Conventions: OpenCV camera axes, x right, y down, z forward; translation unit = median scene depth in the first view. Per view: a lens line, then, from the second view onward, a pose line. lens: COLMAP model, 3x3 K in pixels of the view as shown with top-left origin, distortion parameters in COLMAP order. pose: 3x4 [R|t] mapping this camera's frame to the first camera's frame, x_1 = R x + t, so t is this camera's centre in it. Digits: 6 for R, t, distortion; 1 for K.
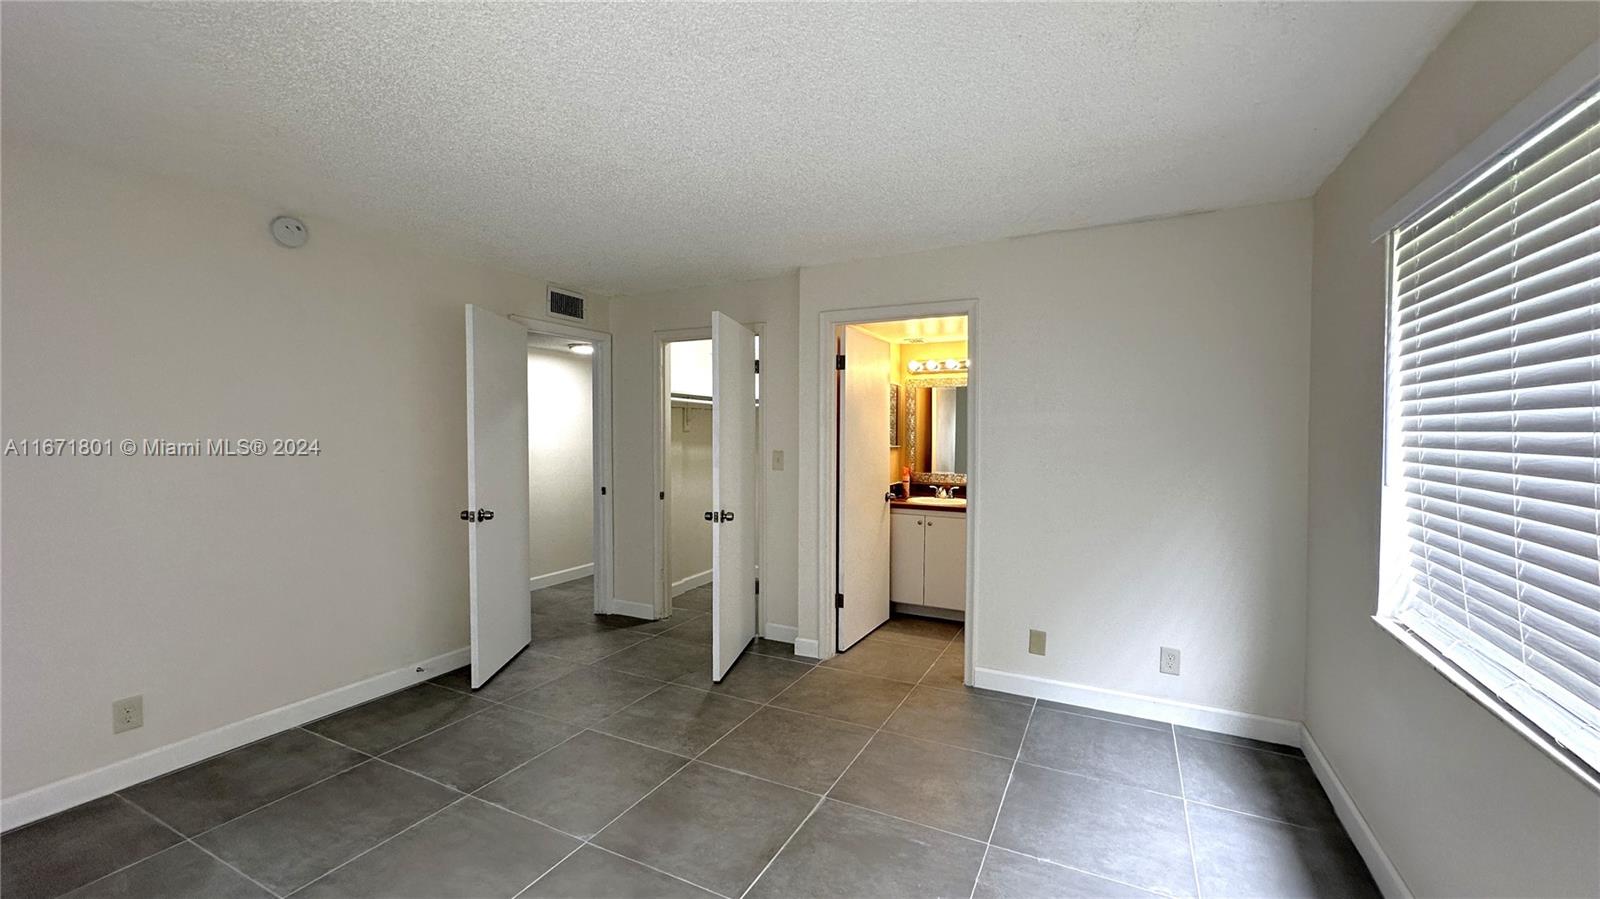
lens RADIAL K [[649.8, 0, 797.4], [0, 649.8, 438.6], [0, 0, 1]] dist [-0.000180, -0.000052]
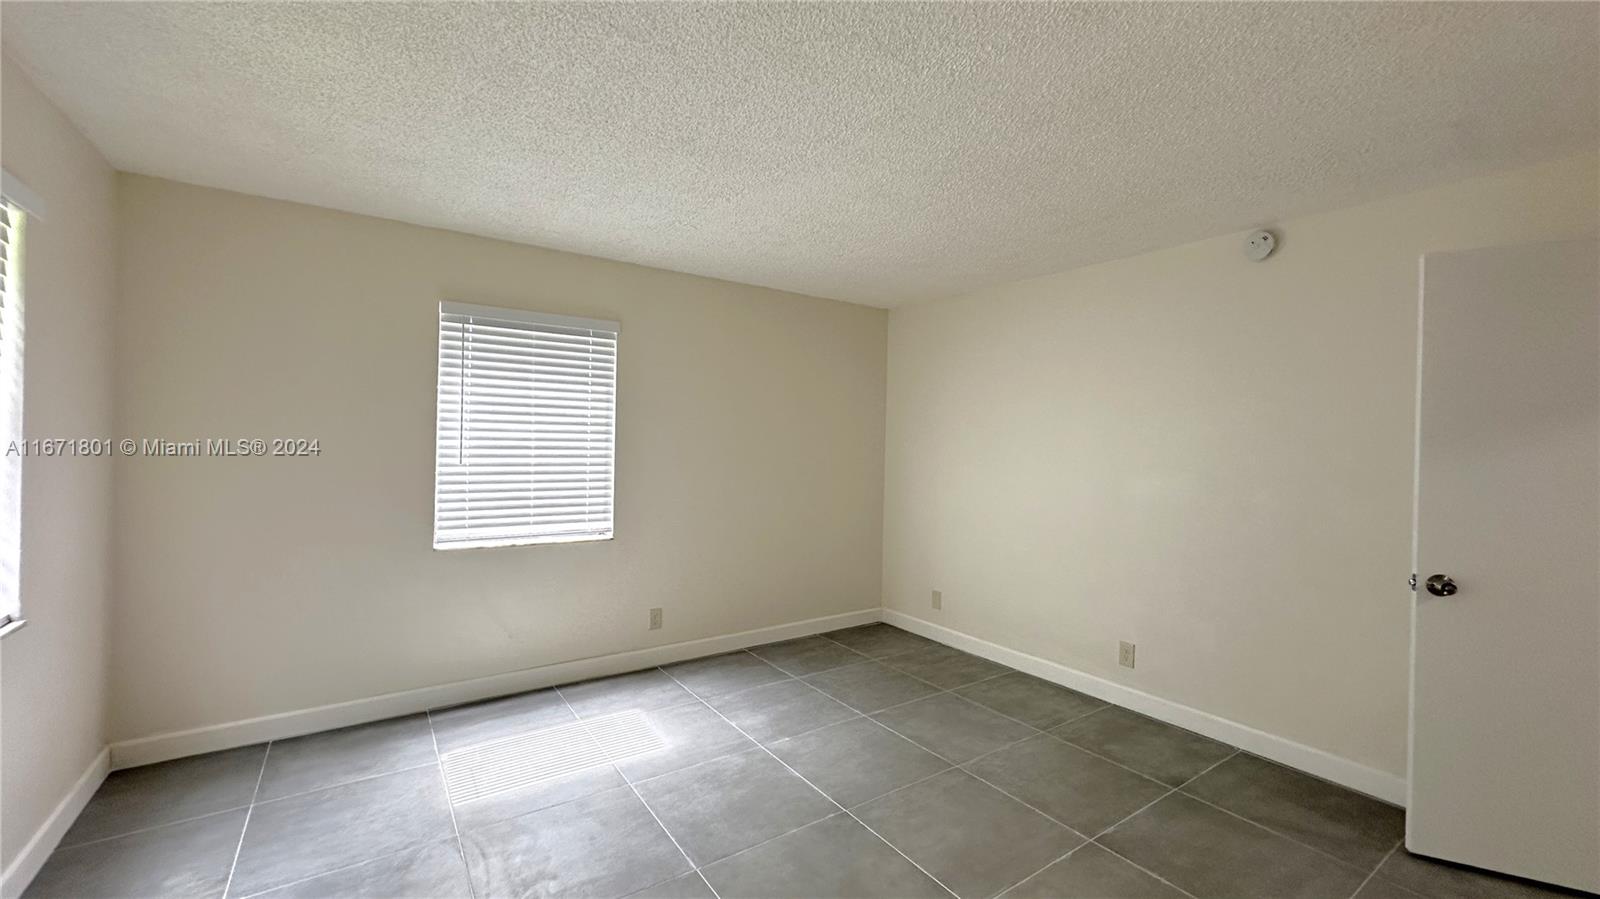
lens RADIAL K [[649.8, 0, 797.4], [0, 649.8, 438.6], [0, 0, 1]] dist [-0.000180, -0.000052]
pose [[-0.488268, -0.009183, -0.872645, 0.433169], [-0.027251, 0.999617, 0.004729, -0.012018], [0.872268, 0.026089, -0.488332, 0.916302]]
